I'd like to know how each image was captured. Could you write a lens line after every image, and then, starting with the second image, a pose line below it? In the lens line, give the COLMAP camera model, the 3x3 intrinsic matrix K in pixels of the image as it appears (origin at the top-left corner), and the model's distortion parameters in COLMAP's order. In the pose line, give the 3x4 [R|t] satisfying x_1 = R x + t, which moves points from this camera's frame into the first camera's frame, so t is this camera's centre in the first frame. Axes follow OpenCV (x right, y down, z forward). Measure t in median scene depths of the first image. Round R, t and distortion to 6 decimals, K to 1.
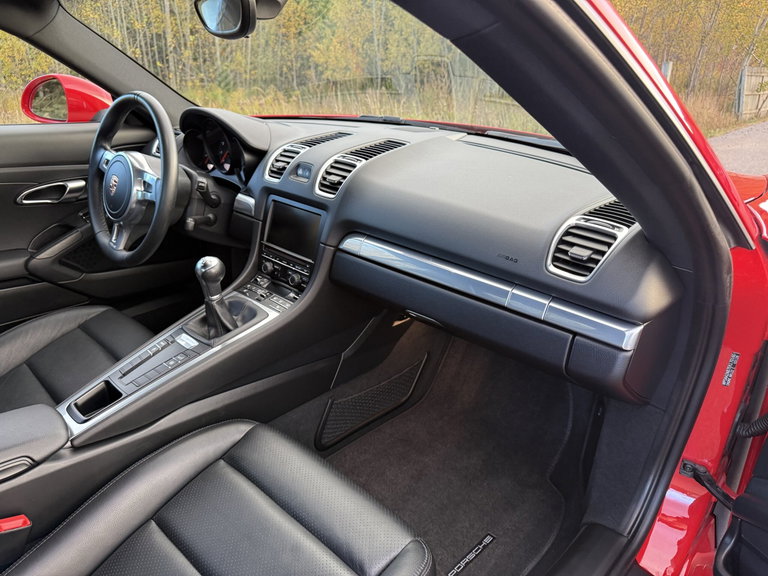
lens RADIAL K [[543.0, 0, 384.0], [0, 543.0, 288.0], [0, 0, 1]] dist [0.052066, -0.074730]
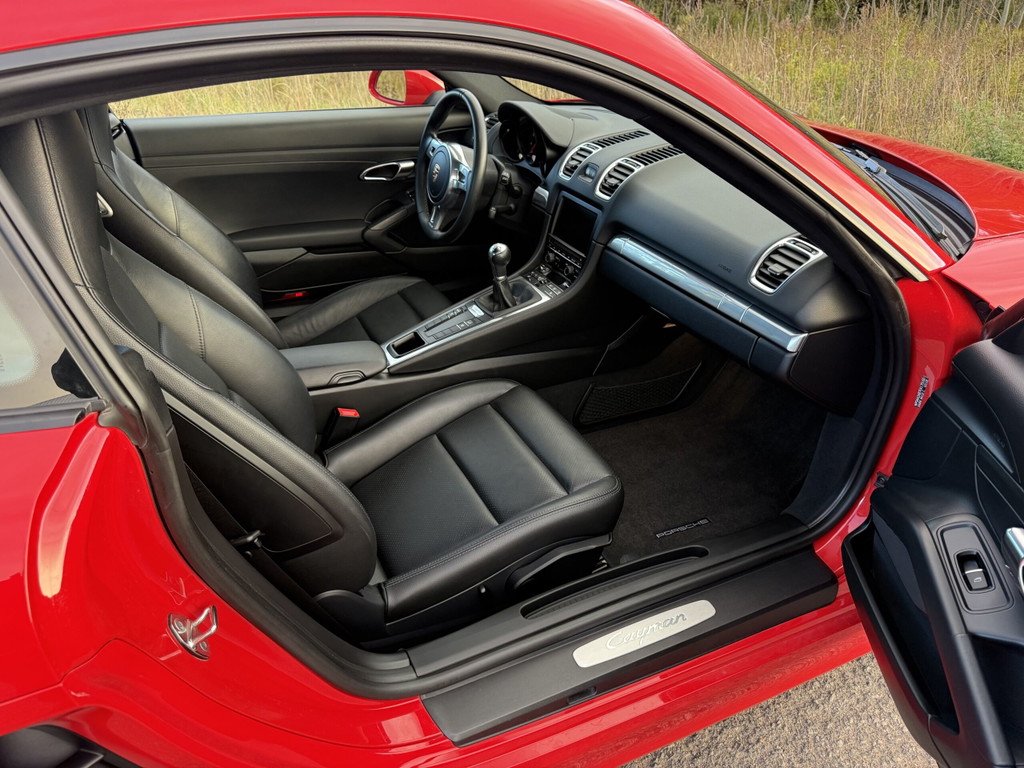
lens RADIAL K [[713.8, 0, 512.0], [0, 713.8, 384.0], [0, 0, 1]] dist [0.219349, -0.446594]
pose [[0.933138, 0.160423, -0.321742, 0.230446], [-0.118973, 0.982293, 0.144726, 0.012809], [0.339263, -0.096770, 0.935701, -0.441918]]
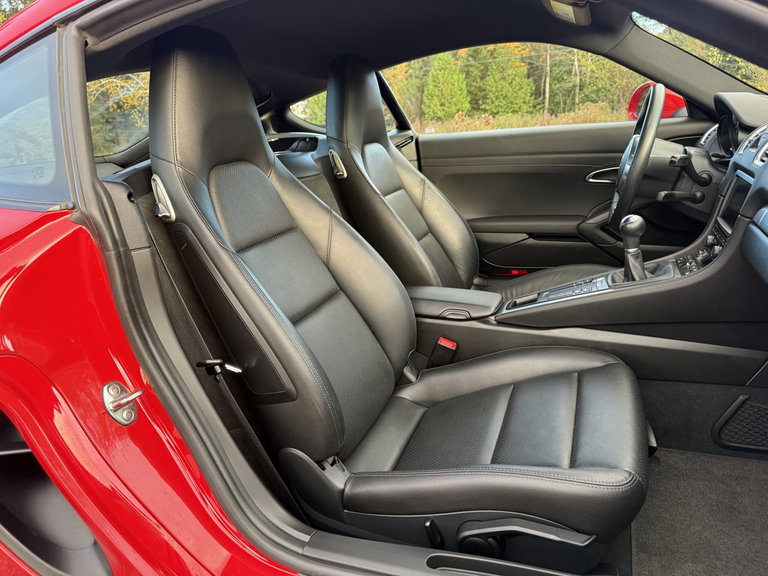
lens RADIAL K [[547.5, 0, 384.0], [0, 547.5, 288.0], [0, 0, 1]] dist [0.058562, -0.071925]
pose [[0.387712, 0.206219, -0.898417, 0.488256], [-0.241439, 0.963345, 0.116929, 0.072501], [0.889599, 0.171579, 0.423290, 0.038056]]
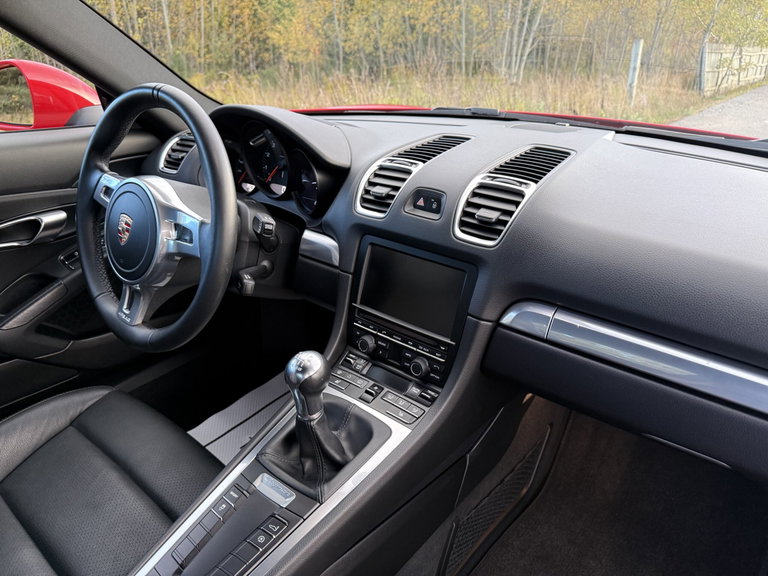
lens RADIAL K [[548.8, 0, 384.0], [0, 548.8, 288.0], [0, 0, 1]] dist [0.005103, -0.009951]
pose [[0.996904, -0.043088, 0.065772, -0.230666], [0.041277, 0.998737, 0.028643, -0.123300], [-0.066923, -0.025839, 0.997424, 0.323878]]
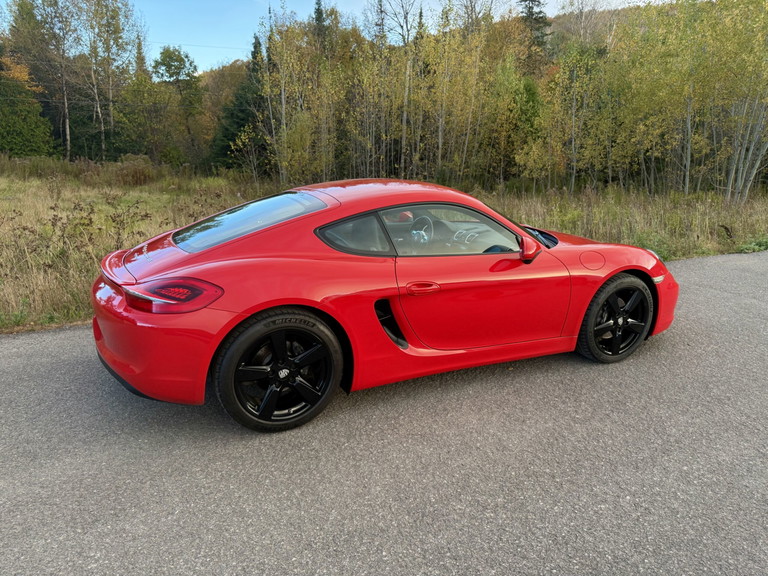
lens RADIAL K [[543.0, 0, 384.0], [0, 543.0, 288.0], [0, 0, 1]] dist [0.052066, -0.074730]
pose [[0.933201, 0.083889, -0.349426, 0.627018], [-0.133862, 0.983539, -0.121376, 0.612221], [0.333491, 0.160043, 0.929069, -2.447487]]
